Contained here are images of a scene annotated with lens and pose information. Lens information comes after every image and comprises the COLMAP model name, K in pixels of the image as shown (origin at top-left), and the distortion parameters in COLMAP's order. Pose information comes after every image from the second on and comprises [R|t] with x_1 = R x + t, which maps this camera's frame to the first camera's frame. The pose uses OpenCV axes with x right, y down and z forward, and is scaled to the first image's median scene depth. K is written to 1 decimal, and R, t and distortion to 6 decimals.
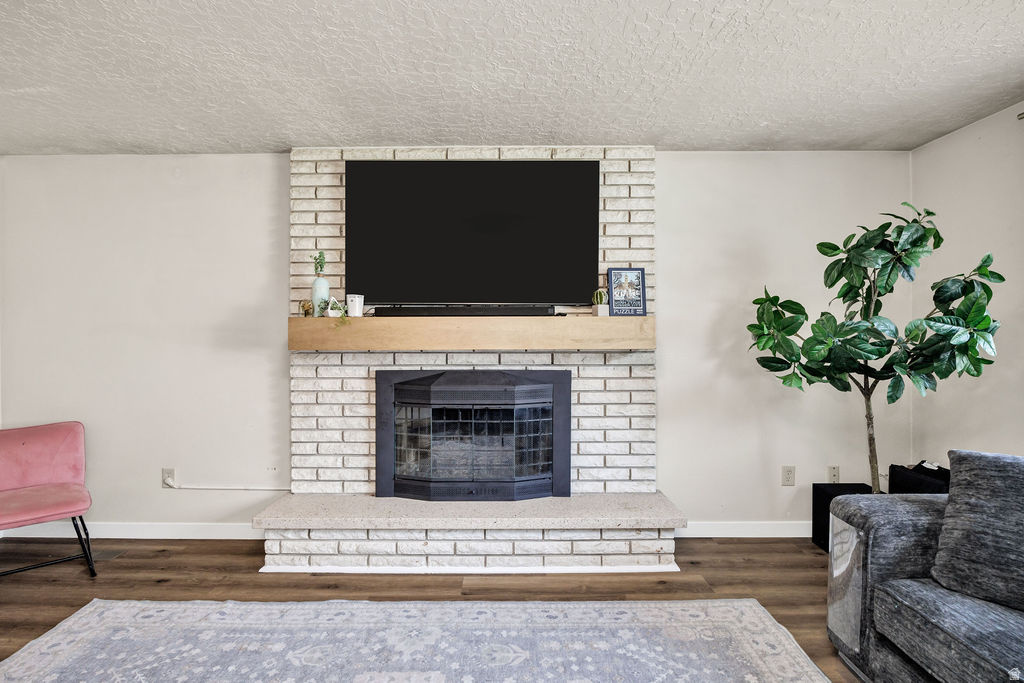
lens RADIAL K [[488.1, 0, 502.5], [0, 488.1, 337.2], [0, 0, 1]] dist [-0.009544, 0.000548]
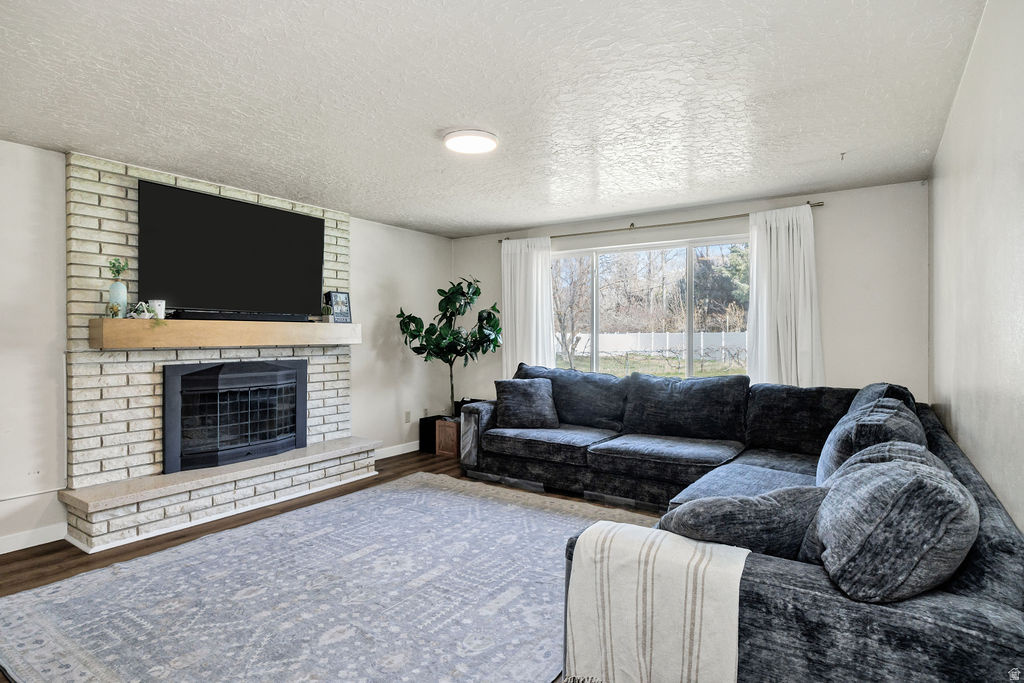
lens RADIAL K [[531.9, 0, 512.7], [0, 531.9, 335.6], [0, 0, 1]] dist [0.002057, 0.000145]
pose [[0.549217, 0.001361, 0.835679, -0.870966], [0.003515, 0.999986, -0.003939, 0.005593], [-0.835672, 0.005100, 0.549204, -0.391599]]
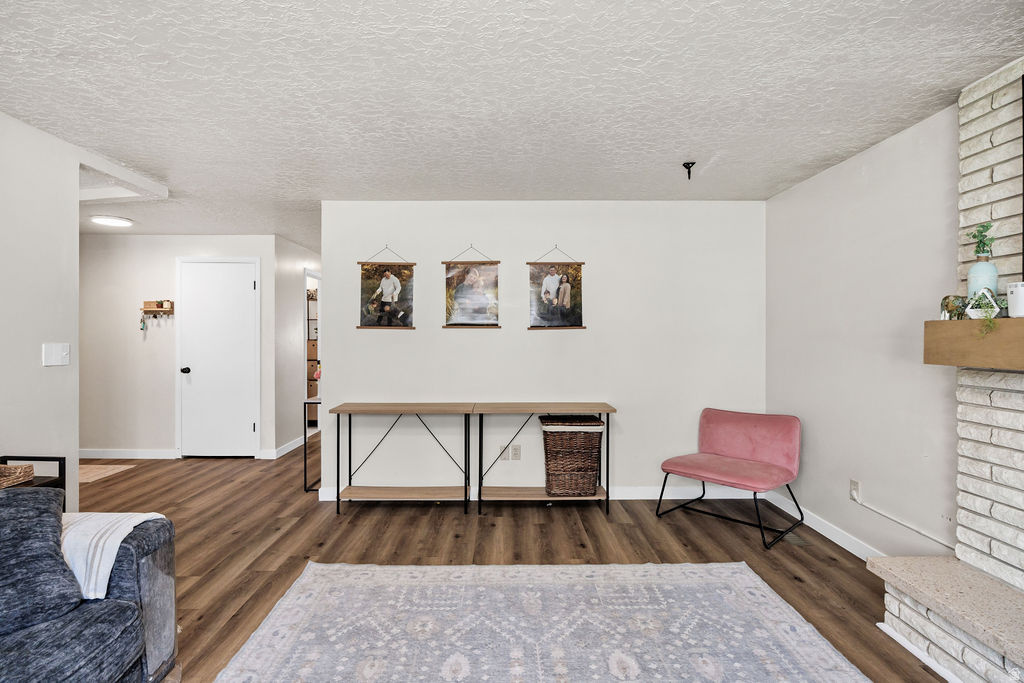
lens RADIAL K [[531.1, 0, 517.9], [0, 531.1, 335.9], [0, 0, 1]] dist [-0.006268, -0.001007]
pose [[0.016442, 0.000653, -0.999865, 0.361078], [-0.008548, 0.999963, 0.000513, -0.011794], [0.999828, 0.008539, 0.016447, 0.321835]]
